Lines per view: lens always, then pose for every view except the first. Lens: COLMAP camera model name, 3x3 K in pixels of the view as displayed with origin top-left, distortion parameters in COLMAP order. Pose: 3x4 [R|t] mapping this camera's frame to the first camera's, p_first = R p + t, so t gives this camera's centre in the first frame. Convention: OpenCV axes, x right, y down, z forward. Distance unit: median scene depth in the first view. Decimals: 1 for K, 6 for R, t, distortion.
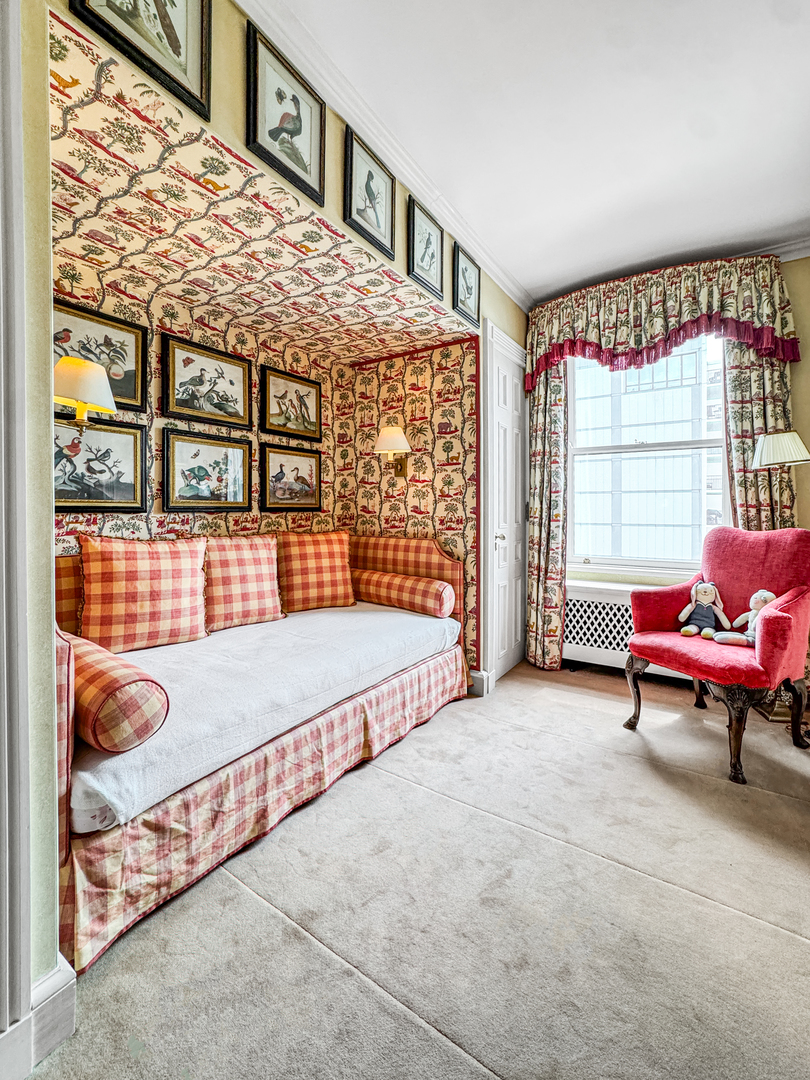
lens RADIAL K [[441.8, 0, 414.7], [0, 441.8, 521.2], [0, 0, 1]] dist [-0.042005, 0.020315]
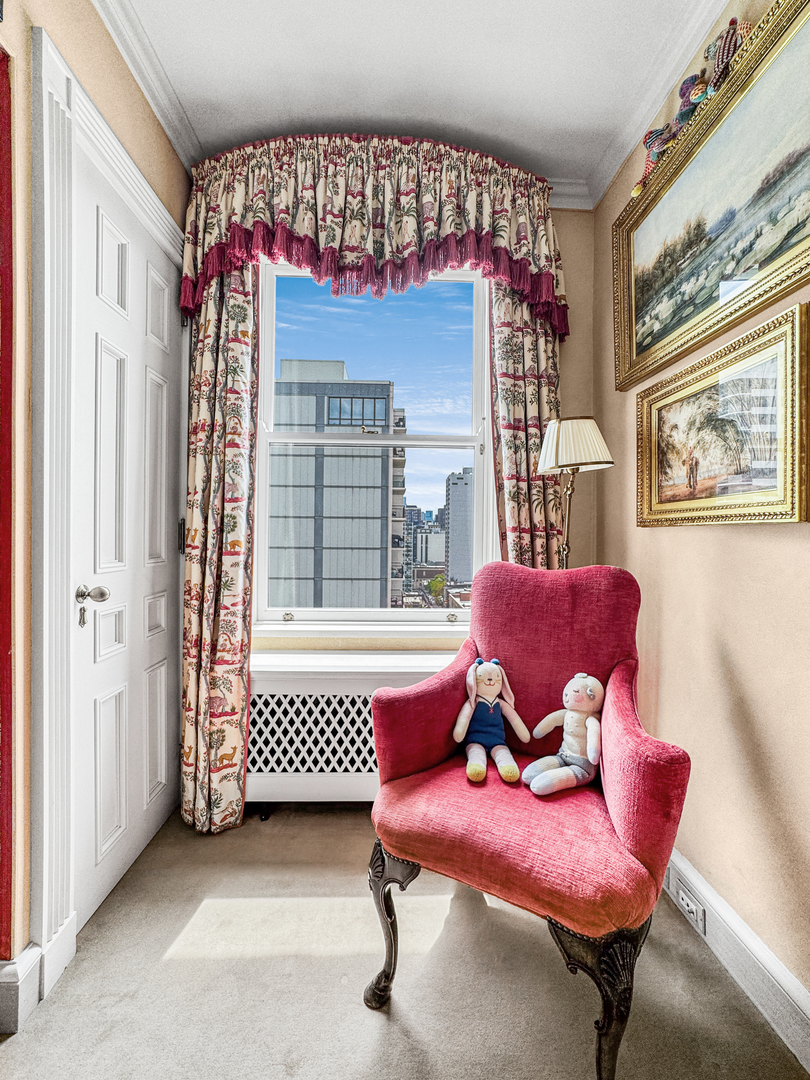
lens RADIAL K [[441.8, 0, 414.7], [0, 441.8, 521.2], [0, 0, 1]] dist [-0.042005, 0.020315]
pose [[0.798074, 0.027053, 0.601952, 0.192593], [0.005841, 0.998597, -0.052623, -0.012069], [-0.602532, 0.045513, 0.796796, 0.480916]]
